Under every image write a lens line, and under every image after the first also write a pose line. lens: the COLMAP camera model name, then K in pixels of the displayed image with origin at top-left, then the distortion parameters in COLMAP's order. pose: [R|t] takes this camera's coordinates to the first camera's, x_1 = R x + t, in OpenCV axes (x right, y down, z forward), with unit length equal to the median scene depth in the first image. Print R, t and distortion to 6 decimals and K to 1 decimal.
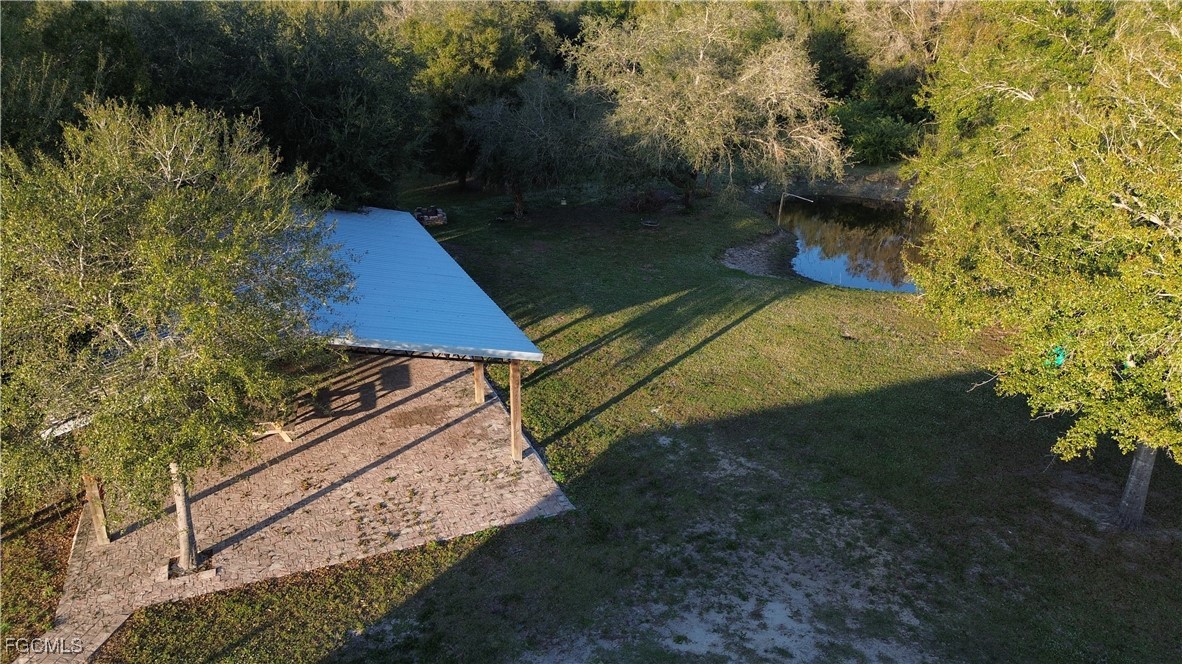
lens RADIAL K [[836.8, 0, 591.0], [0, 836.8, 332.0], [0, 0, 1]] dist [0.068450, -0.067529]
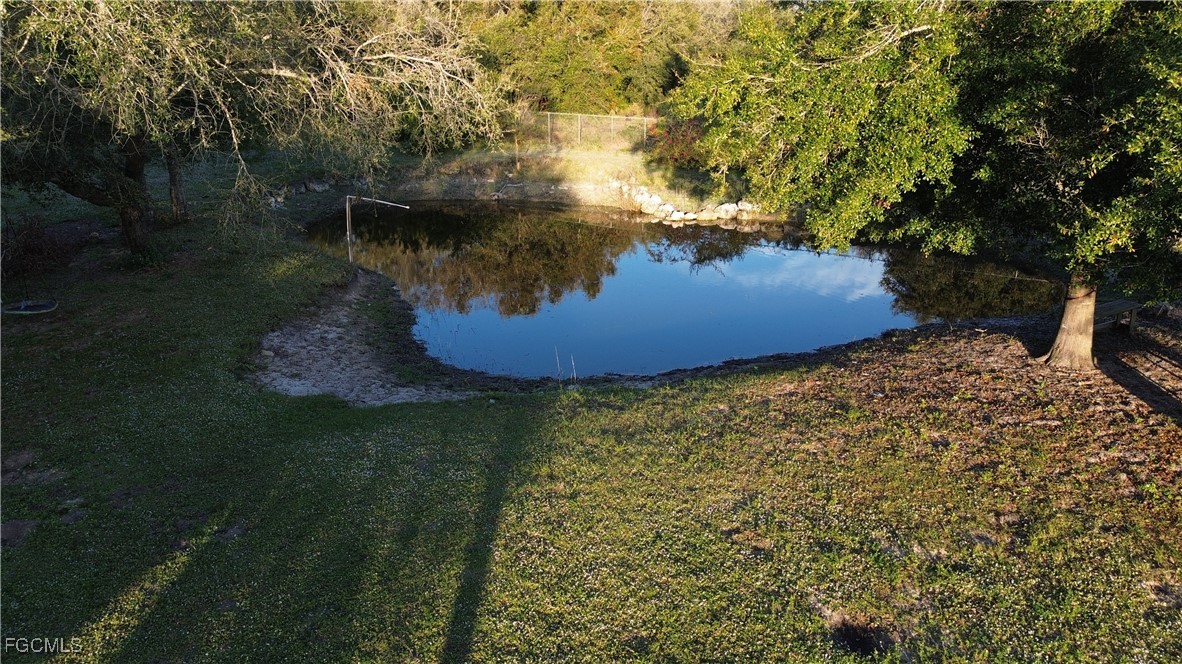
lens RADIAL K [[836.8, 0, 591.0], [0, 836.8, 332.0], [0, 0, 1]] dist [0.068450, -0.067529]
pose [[0.824202, -0.192308, 0.532643, 0.083899], [0.205694, 0.977997, 0.034813, -0.093675], [-0.527618, 0.080869, 0.845624, 0.637262]]
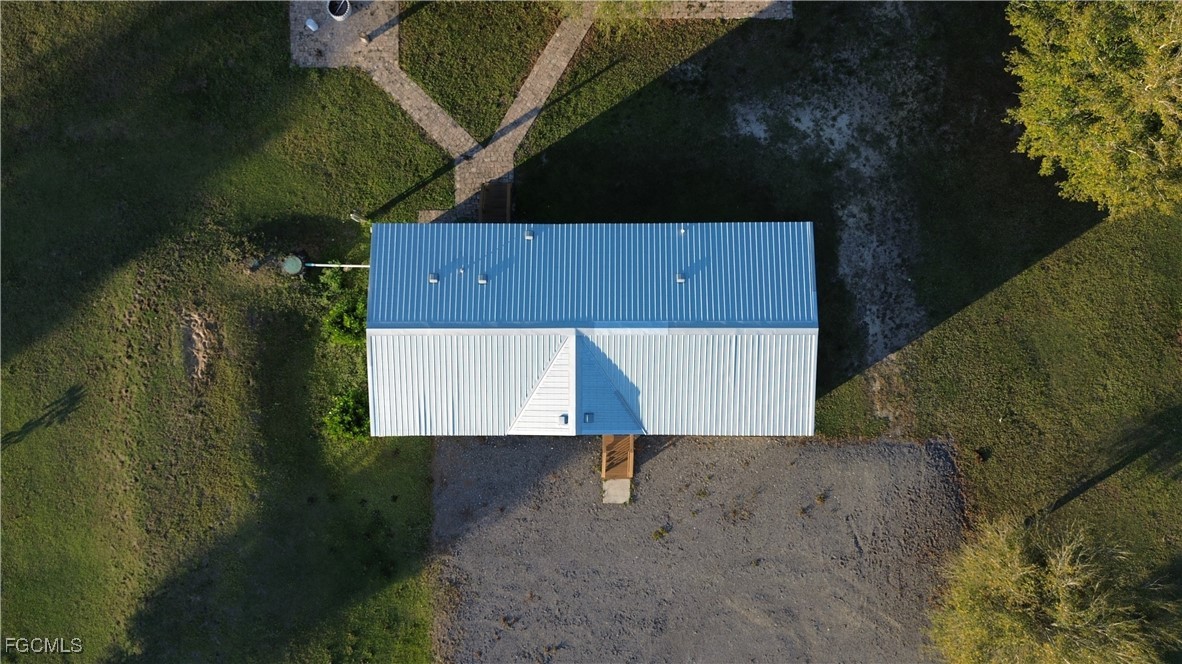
lens RADIAL K [[836.8, 0, 591.0], [0, 836.8, 332.0], [0, 0, 1]] dist [0.068450, -0.067529]
pose [[0.923976, 0.381854, -0.021344, -0.067982], [-0.123135, 0.349860, 0.928674, -0.681620], [0.362085, -0.855445, 0.370282, -0.277906]]
